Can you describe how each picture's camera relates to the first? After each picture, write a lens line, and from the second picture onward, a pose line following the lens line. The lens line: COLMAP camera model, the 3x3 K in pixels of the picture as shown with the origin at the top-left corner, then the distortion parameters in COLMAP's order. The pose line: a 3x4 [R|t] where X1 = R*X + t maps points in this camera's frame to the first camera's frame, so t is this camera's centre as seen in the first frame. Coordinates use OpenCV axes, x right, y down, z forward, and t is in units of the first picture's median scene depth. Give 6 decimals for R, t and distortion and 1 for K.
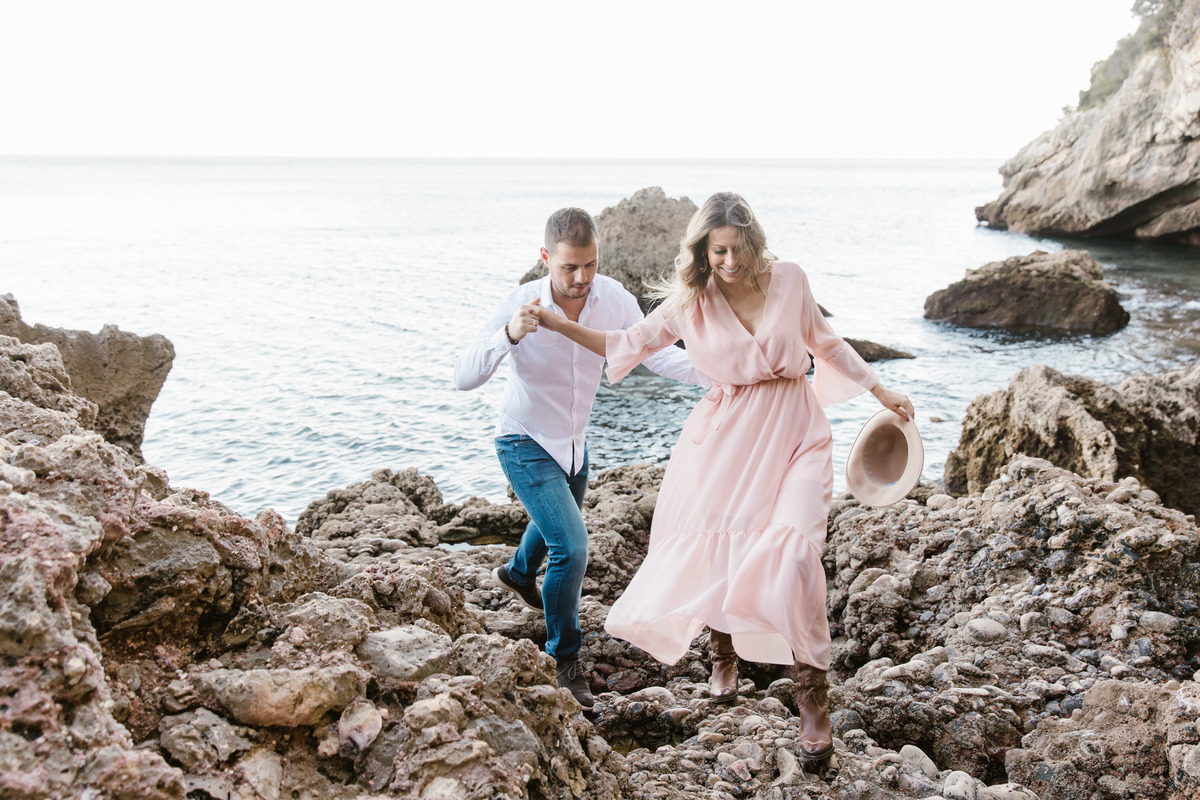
lens RADIAL K [[1064.2, 0, 607.6], [0, 1064.2, 454.6], [0, 0, 1]] dist [0.025335, -0.025817]
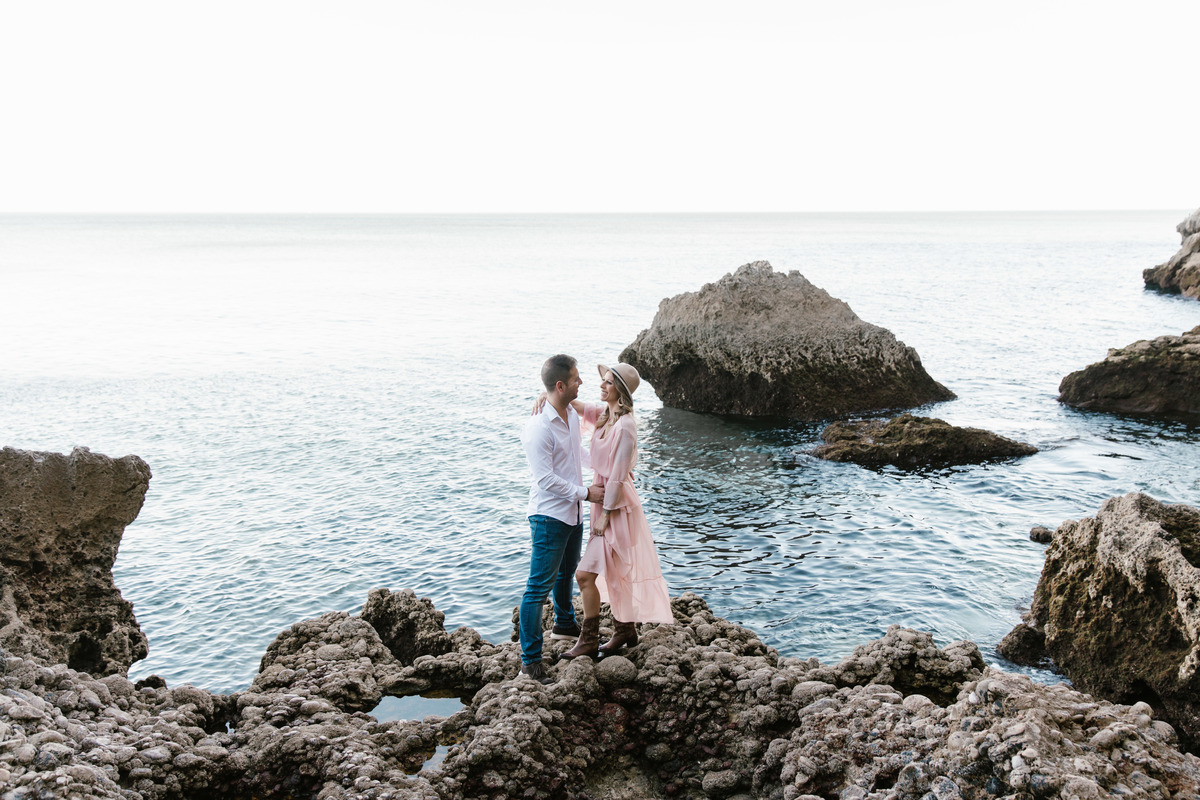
lens RADIAL K [[1064.2, 0, 620.2], [0, 1064.2, 427.7], [0, 0, 1]] dist [0.025335, -0.025817]
pose [[0.987477, 0.026534, -0.155517, 0.132337], [-0.036038, 0.997630, -0.058615, -0.074437], [0.153593, 0.063485, 0.986093, 0.077945]]
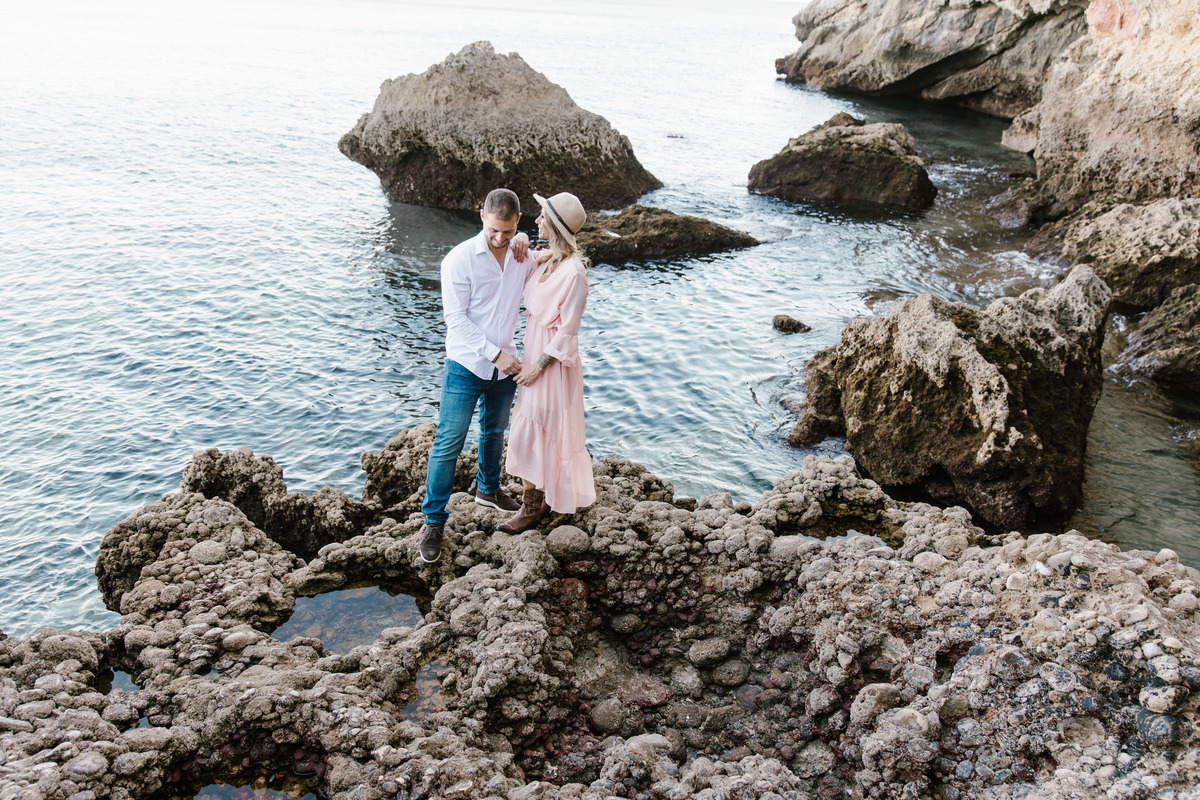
lens RADIAL K [[943.9, 0, 572.2], [0, 943.9, 437.8], [0, 0, 1]] dist [-0.003072, -0.002457]
pose [[0.985008, -0.027803, 0.170252, -0.053211], [-0.004458, 0.982495, 0.186235, -0.118934], [-0.172450, -0.184202, 0.967642, 0.232568]]
